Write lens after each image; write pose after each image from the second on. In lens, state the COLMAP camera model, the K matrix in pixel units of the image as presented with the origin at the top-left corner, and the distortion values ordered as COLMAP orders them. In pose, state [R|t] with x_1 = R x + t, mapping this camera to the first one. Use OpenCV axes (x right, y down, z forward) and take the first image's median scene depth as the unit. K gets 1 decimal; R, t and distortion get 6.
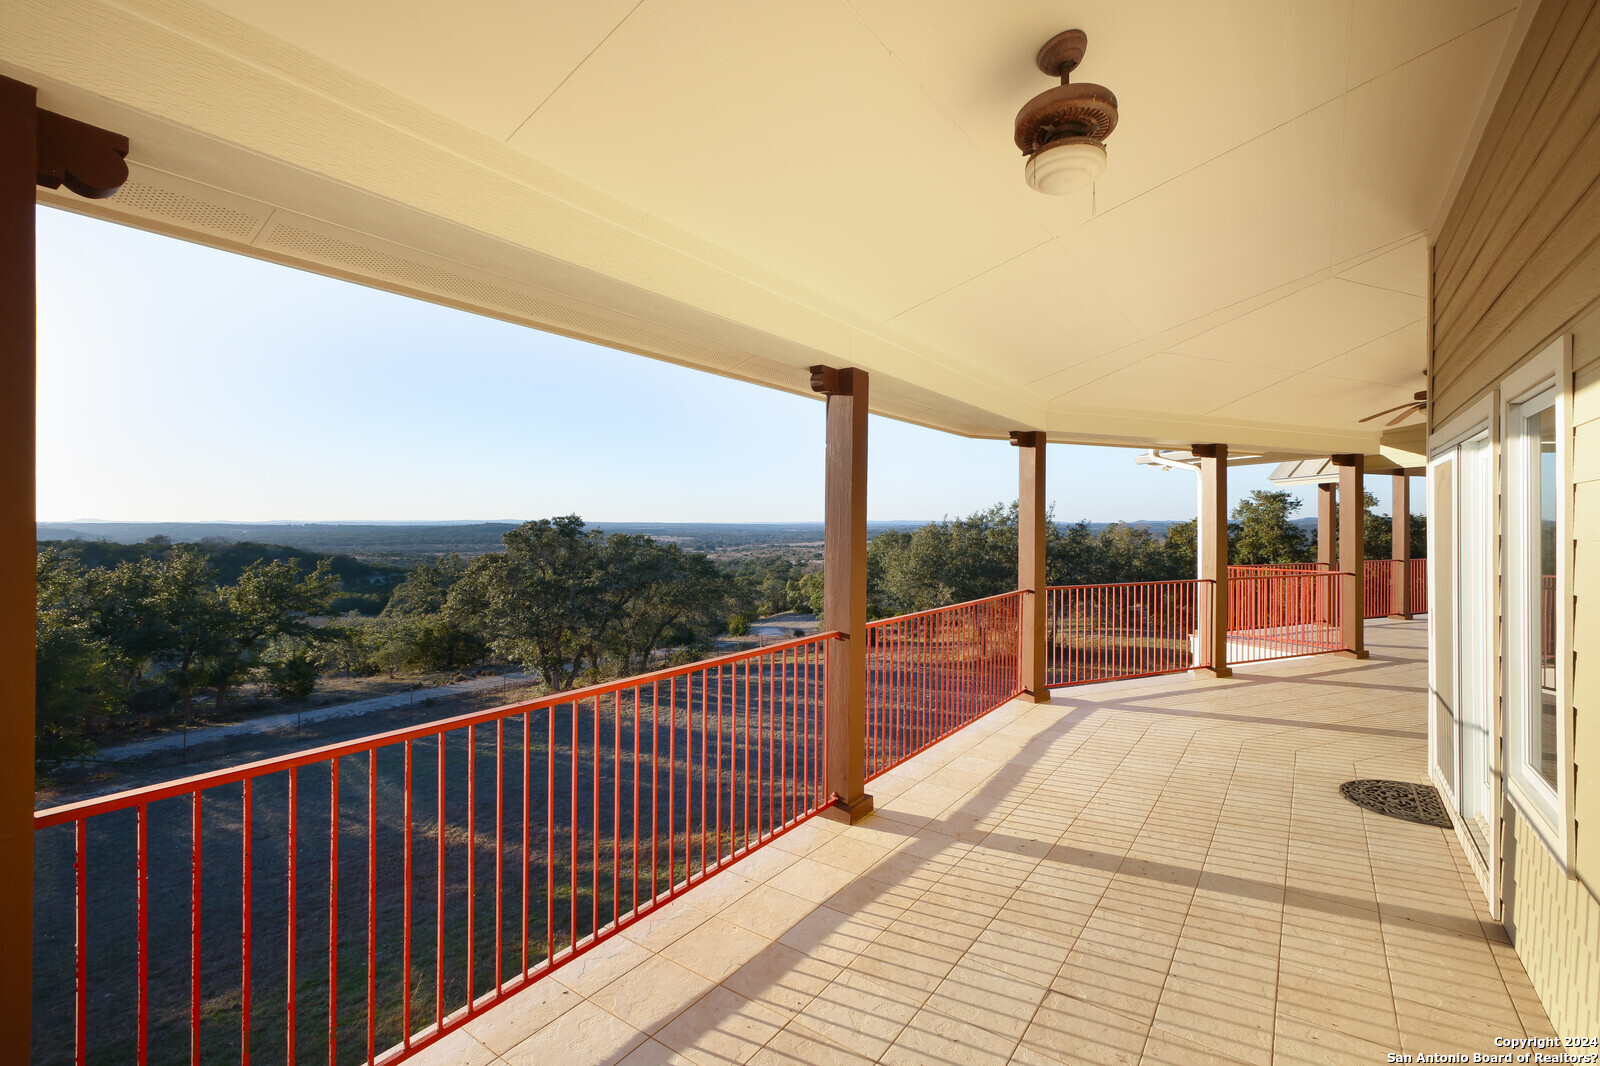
lens RADIAL K [[708.7, 0, 800.0], [0, 708.7, 533.0], [0, 0, 1]] dist [0.003780, 0.000237]
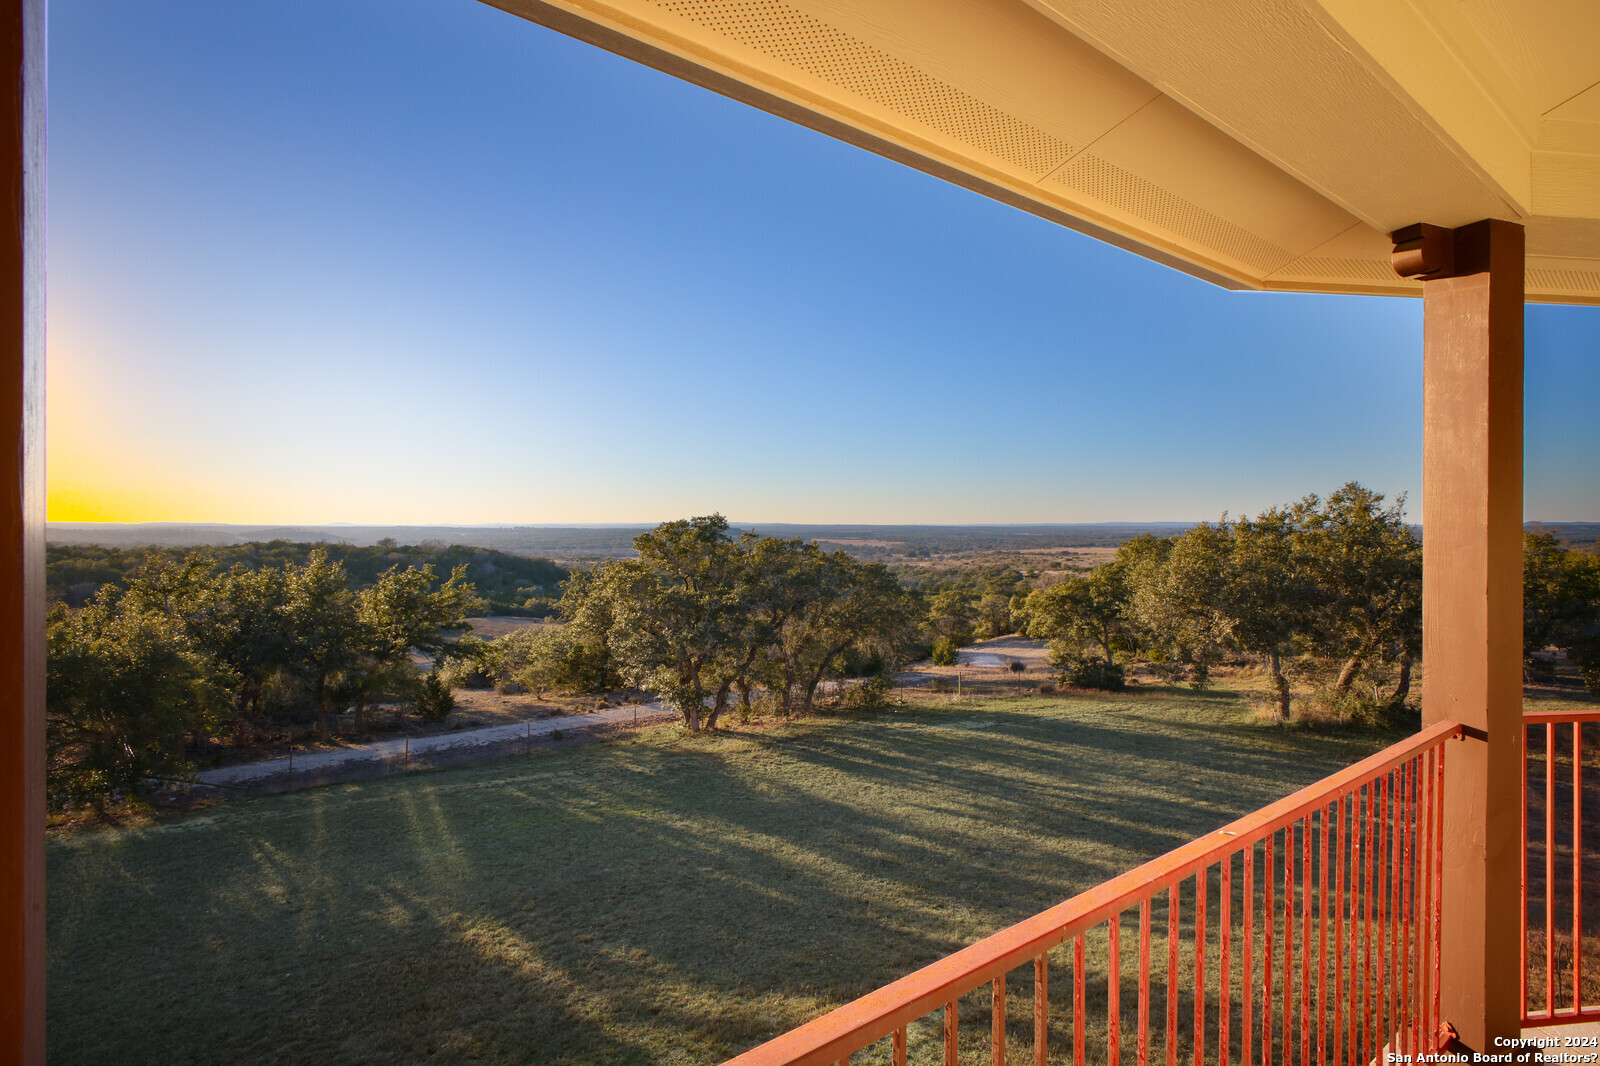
lens RADIAL K [[824.3, 0, 800.0], [0, 824.3, 533.0], [0, 0, 1]] dist [0.011263, -0.000328]
pose [[0.962097, 0.001249, -0.272706, 0.026039], [-0.002593, 0.999986, -0.004568, -0.000609], [0.272696, 0.005102, 0.962087, 0.105781]]
